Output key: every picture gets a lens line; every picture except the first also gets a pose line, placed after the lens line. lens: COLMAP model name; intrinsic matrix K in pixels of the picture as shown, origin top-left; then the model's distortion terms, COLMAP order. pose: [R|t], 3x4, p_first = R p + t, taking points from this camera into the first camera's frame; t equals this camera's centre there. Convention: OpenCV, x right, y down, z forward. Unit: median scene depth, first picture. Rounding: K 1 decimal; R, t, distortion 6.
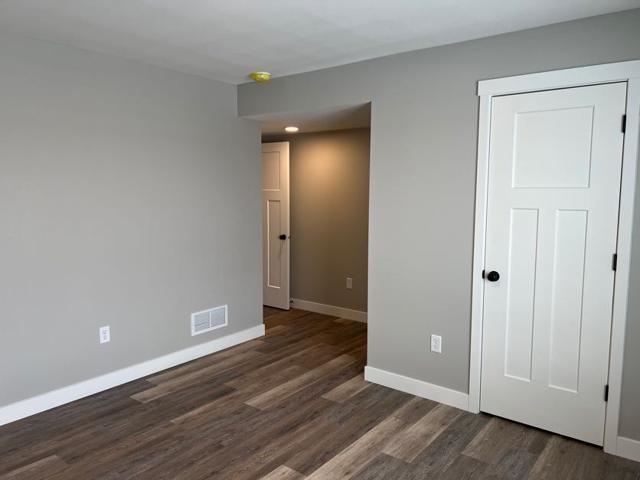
lens RADIAL K [[480.9, 0, 320.0], [0, 480.9, 240.0], [0, 0, 1]] dist [0.032298, -0.009502]
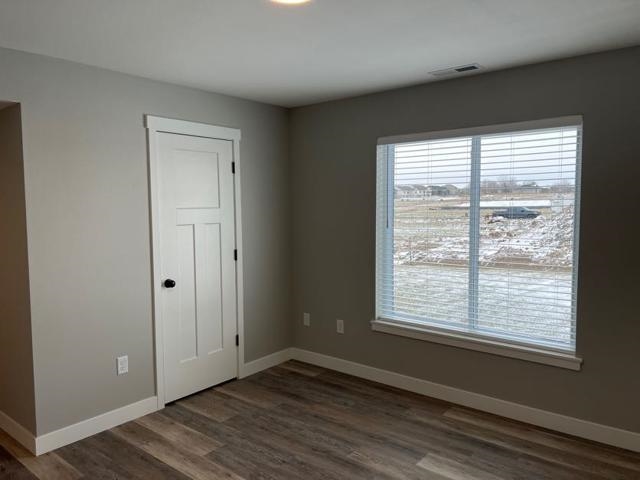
lens RADIAL K [[480.9, 0, 320.0], [0, 480.9, 240.0], [0, 0, 1]] dist [0.032298, -0.009502]
pose [[0.017931, -0.076044, 0.996943, -0.807105], [0.119207, 0.990154, 0.073382, -0.072328], [-0.992707, 0.117527, 0.026819, 0.593410]]
